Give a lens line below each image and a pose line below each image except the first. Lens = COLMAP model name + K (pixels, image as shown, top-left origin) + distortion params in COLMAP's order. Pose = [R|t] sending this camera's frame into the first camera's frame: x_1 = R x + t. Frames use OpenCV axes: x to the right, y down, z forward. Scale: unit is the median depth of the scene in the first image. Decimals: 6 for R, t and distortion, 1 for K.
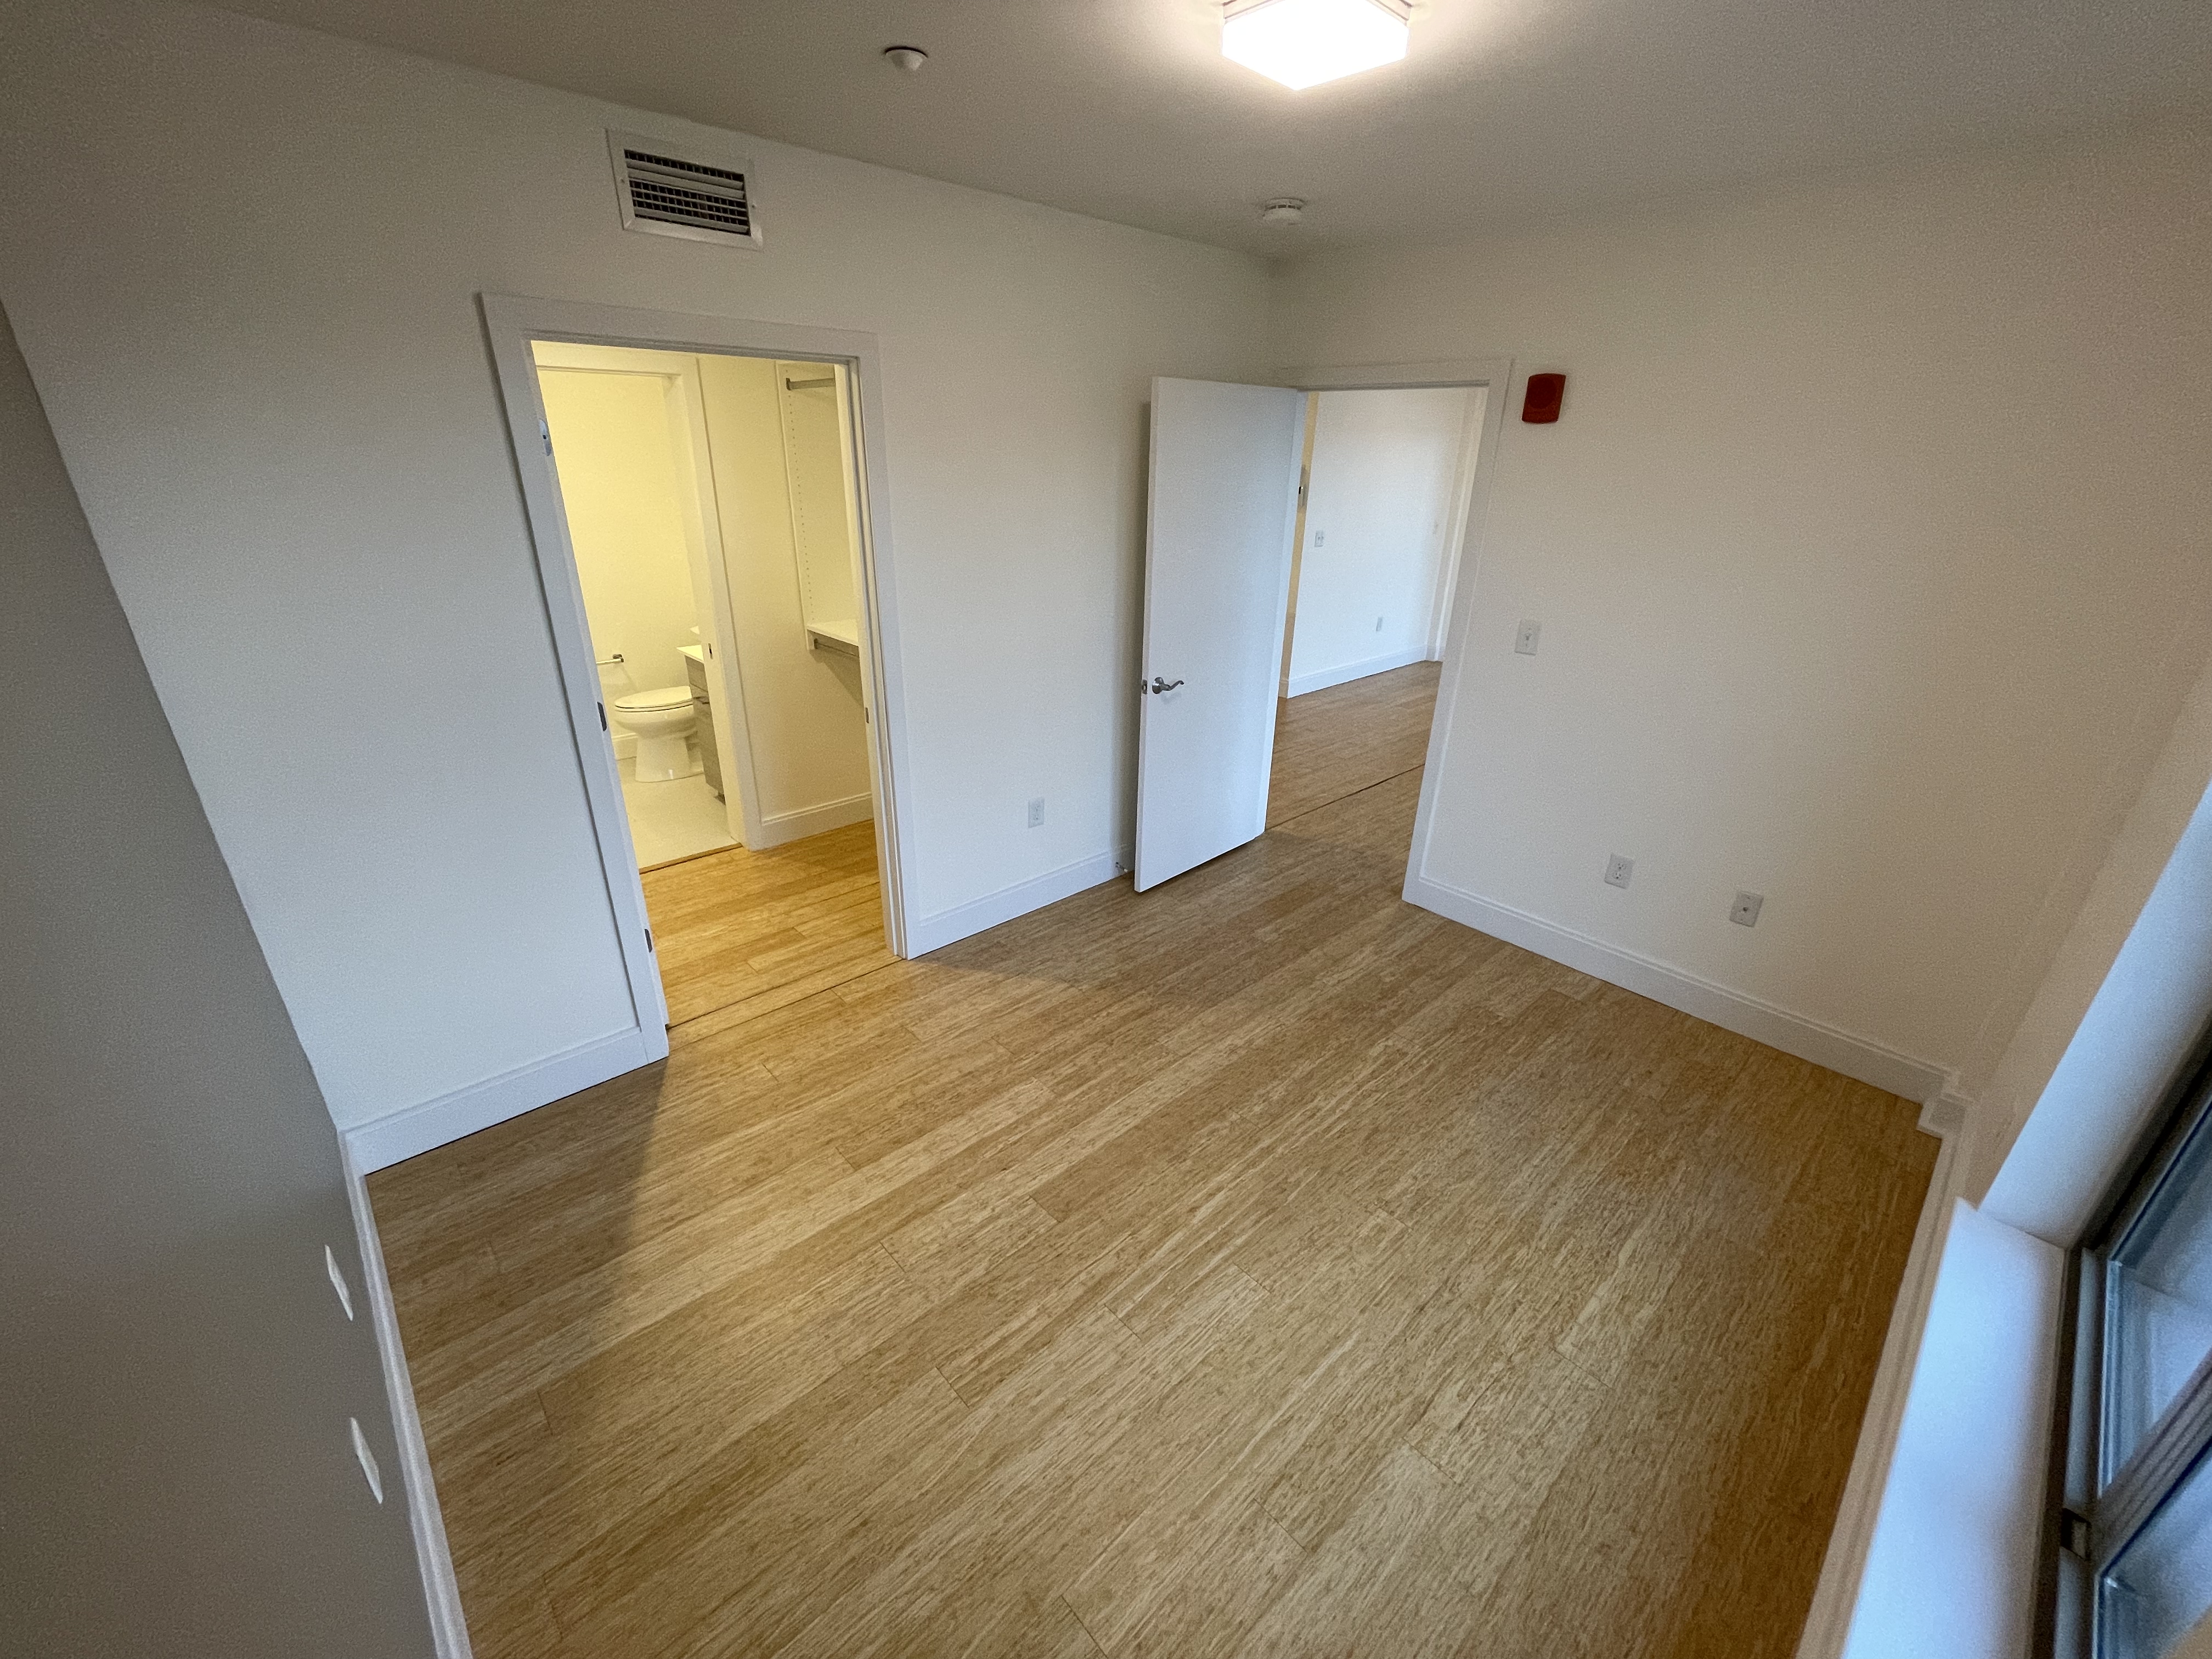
lens RADIAL K [[894.5, 0, 1102.6], [0, 894.5, 820.8], [0, 0, 1]] dist [-0.001371, -0.000007]
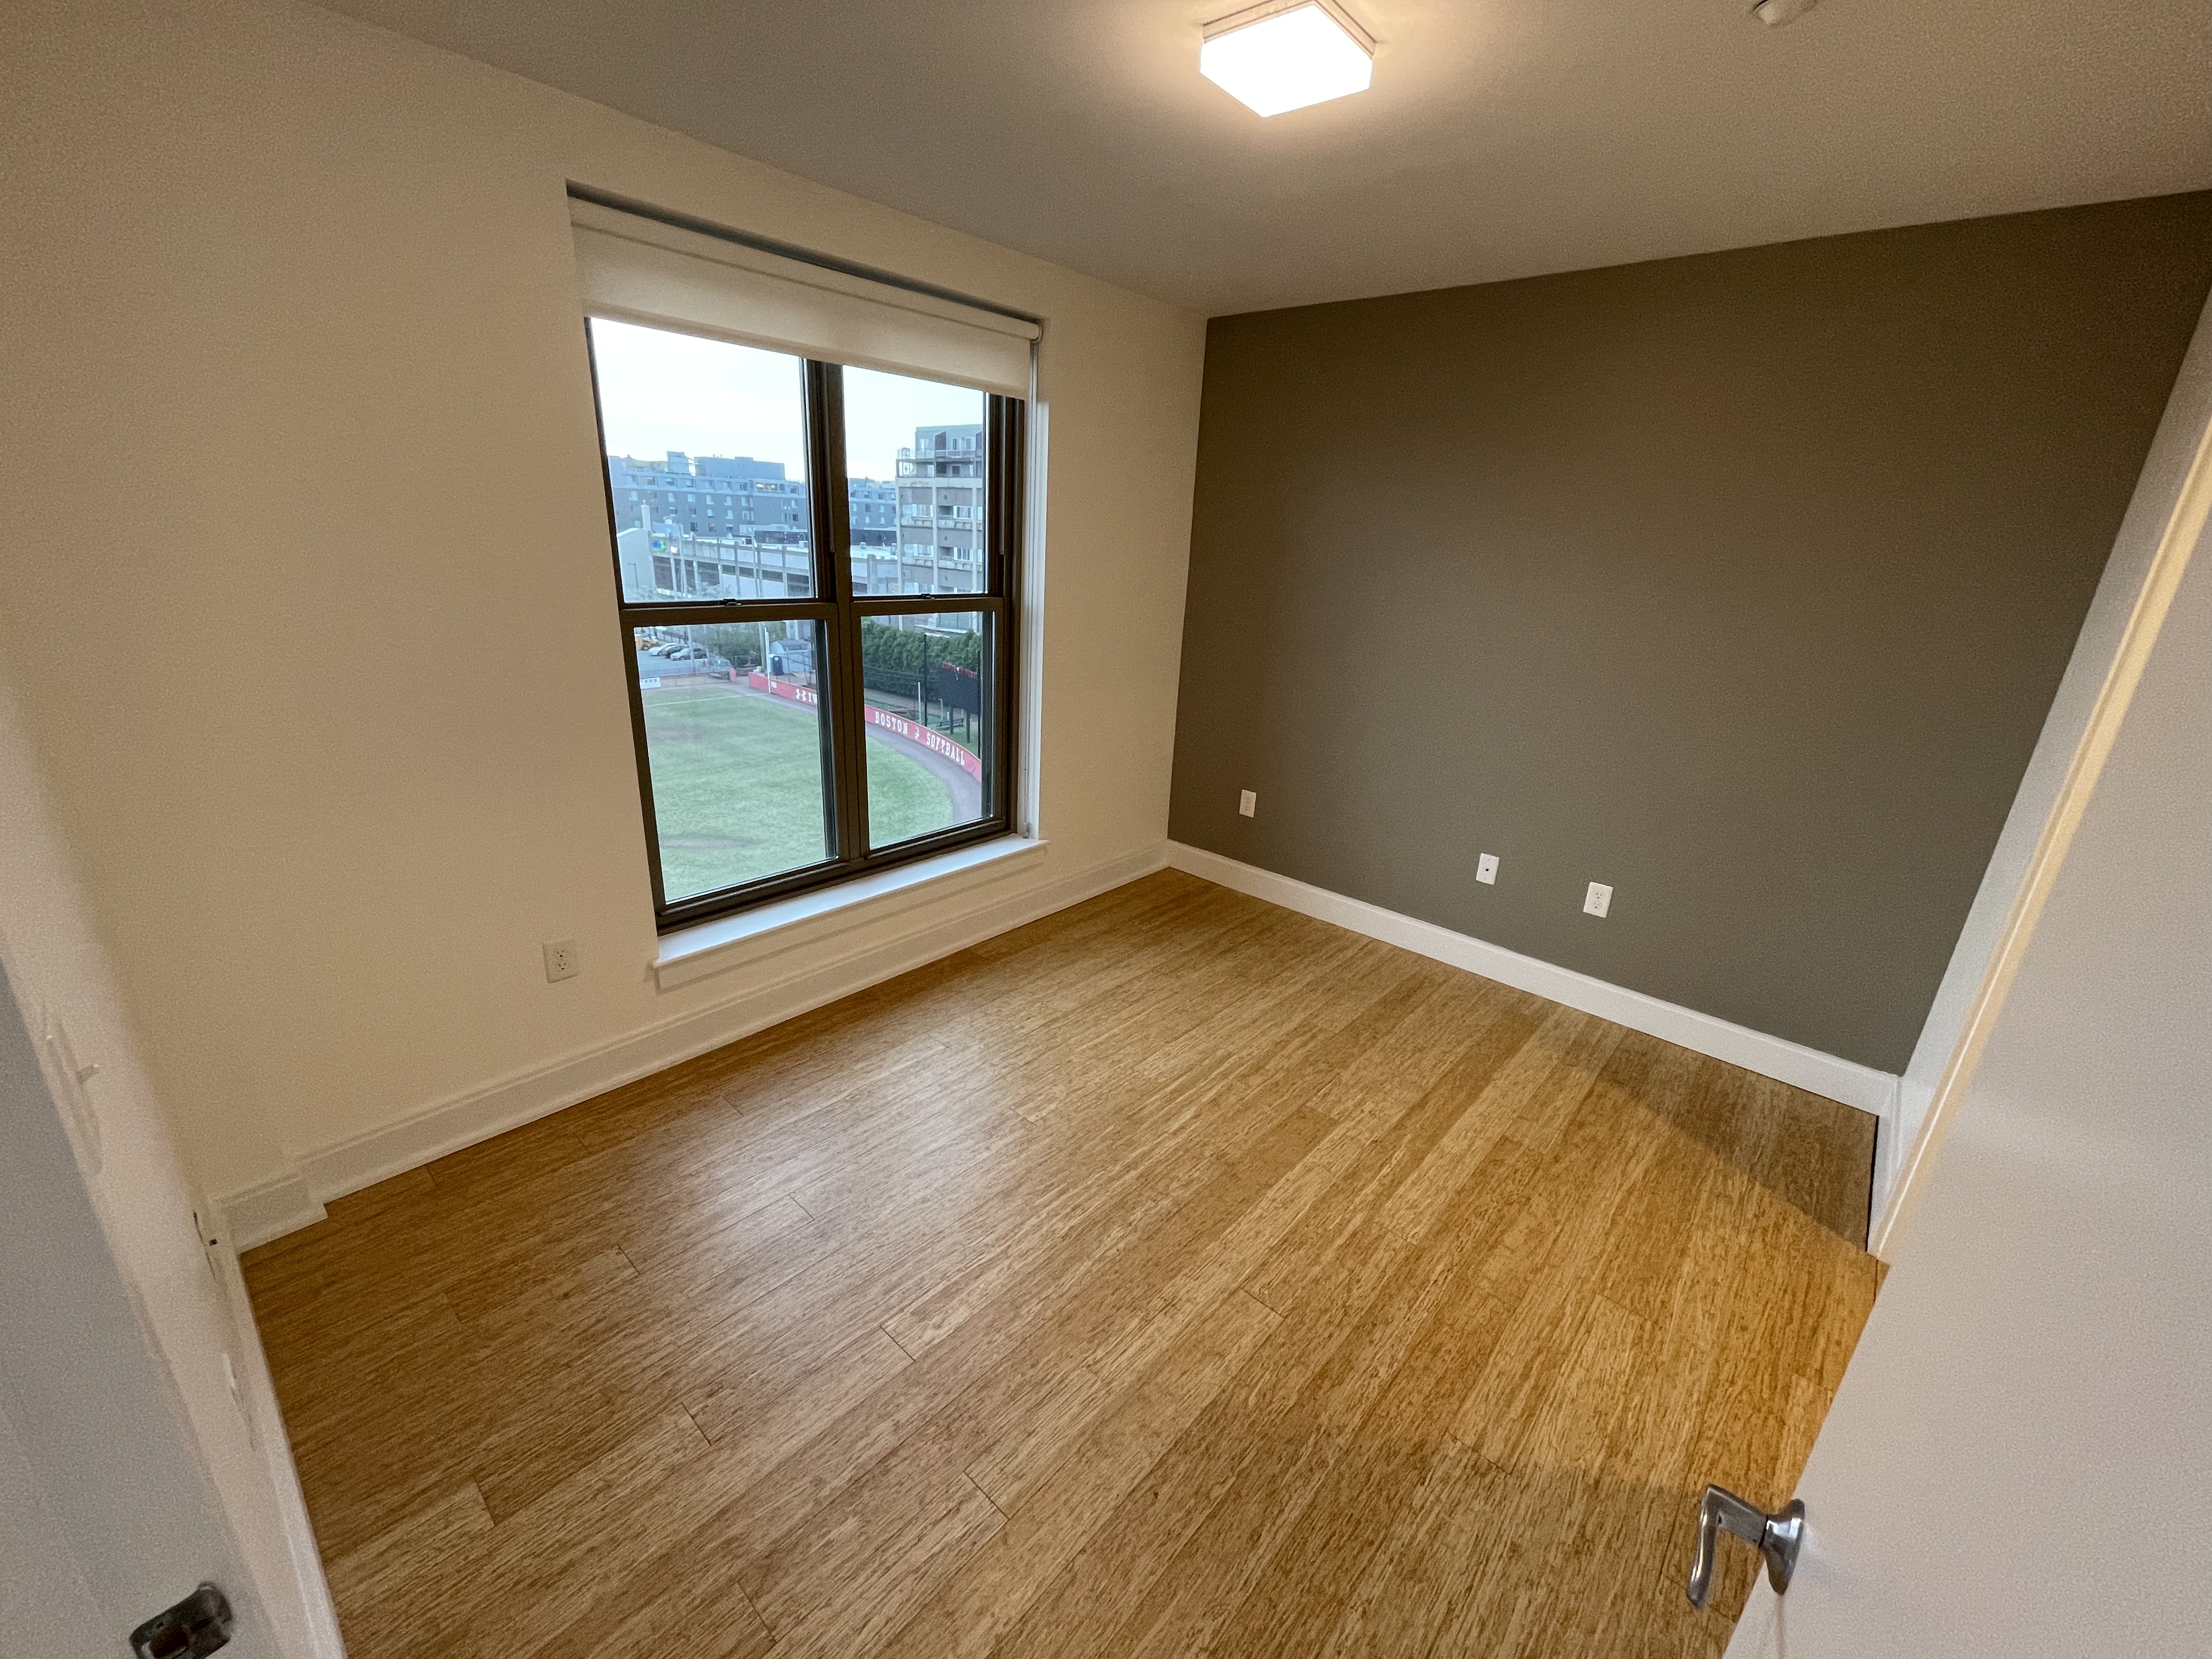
lens RADIAL K [[894.5, 0, 1100.2], [0, 894.5, 840.0], [0, 0, 1]] dist [-0.001371, -0.000007]
pose [[-0.993644, -0.029244, -0.108705, 0.332988], [-0.094654, 0.739743, 0.666199, -0.540721], [0.060931, 0.672253, -0.737809, 1.479914]]
